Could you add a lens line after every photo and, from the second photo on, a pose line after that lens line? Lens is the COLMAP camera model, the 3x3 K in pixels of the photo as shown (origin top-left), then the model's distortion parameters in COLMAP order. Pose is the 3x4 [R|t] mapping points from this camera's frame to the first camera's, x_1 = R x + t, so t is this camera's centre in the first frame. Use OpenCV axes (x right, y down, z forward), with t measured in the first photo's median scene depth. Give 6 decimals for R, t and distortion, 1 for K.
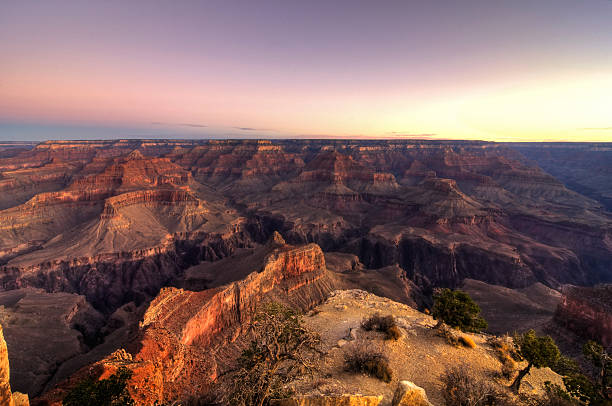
lens RADIAL K [[340.6, 0, 306.0], [0, 340.6, 203.0], [0, 0, 1]] dist [-0.021005, -0.001276]
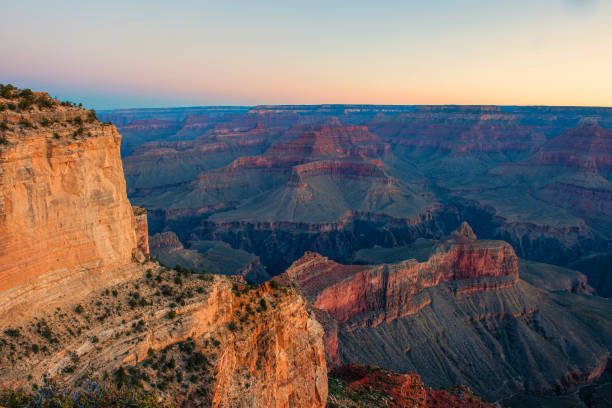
lens RADIAL K [[458.7, 0, 306.0], [0, 458.7, 204.0], [0, 0, 1]] dist [-0.049252, -0.001848]
pose [[0.838070, 0.114222, -0.533471, 0.142770], [-0.099879, 0.993434, 0.055797, 0.017423], [0.536342, 0.006521, 0.843976, -0.076985]]
